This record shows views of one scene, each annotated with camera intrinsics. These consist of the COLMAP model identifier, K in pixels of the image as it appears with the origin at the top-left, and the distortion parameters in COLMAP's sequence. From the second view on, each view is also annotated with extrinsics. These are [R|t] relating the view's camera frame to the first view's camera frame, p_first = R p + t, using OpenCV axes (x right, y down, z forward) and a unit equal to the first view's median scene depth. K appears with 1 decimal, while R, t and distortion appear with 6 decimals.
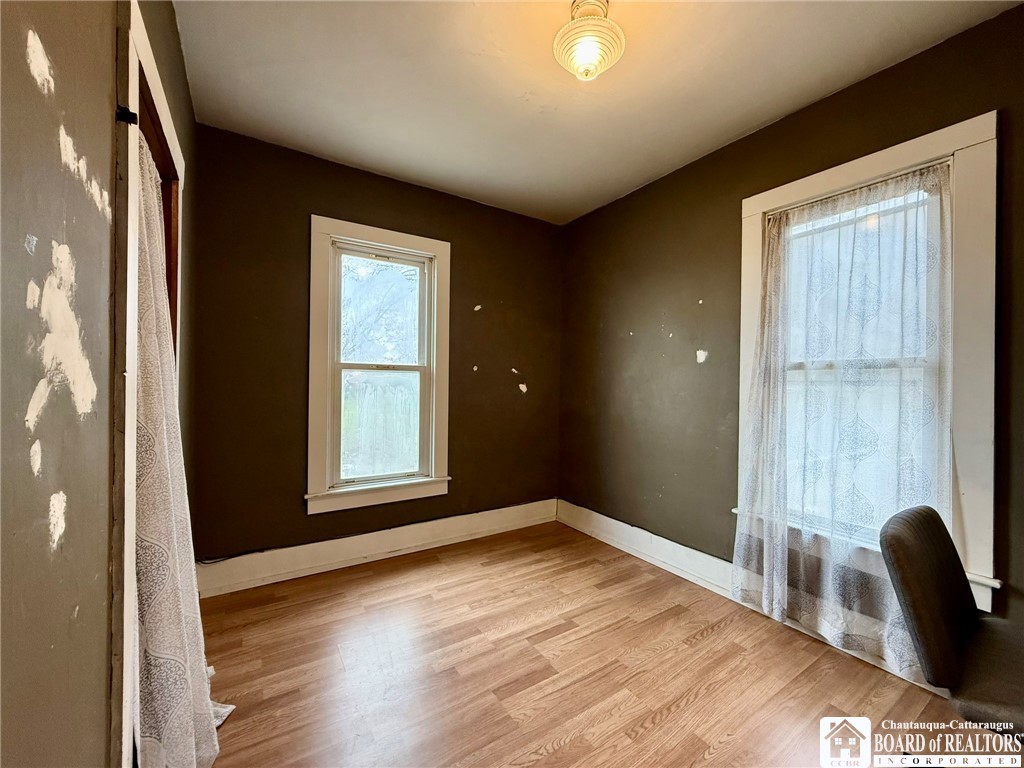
lens RADIAL K [[407.6, 0, 508.2], [0, 407.6, 384.3], [0, 0, 1]] dist [-0.001488, -0.000800]
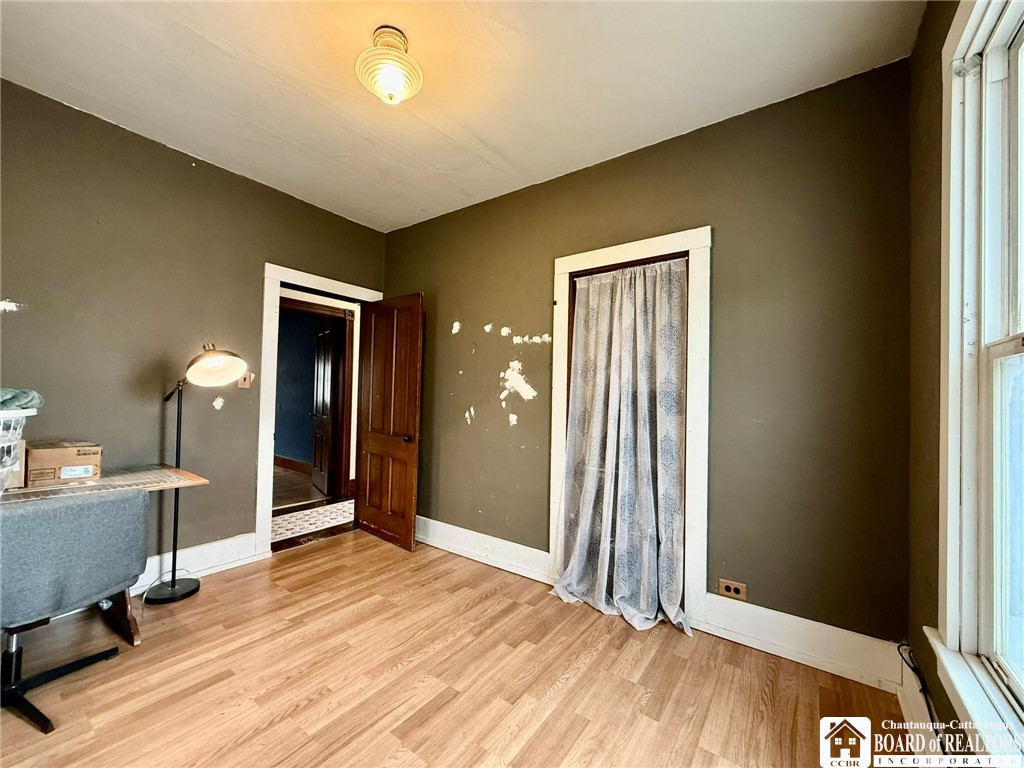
lens RADIAL K [[407.6, 0, 513.8], [0, 407.6, 388.0], [0, 0, 1]] dist [-0.001488, -0.000800]
pose [[-0.925556, -0.037742, -0.376725, 0.237102], [-0.030649, 0.999222, -0.024805, 0.027205], [0.377368, -0.011412, -0.925993, 1.928987]]
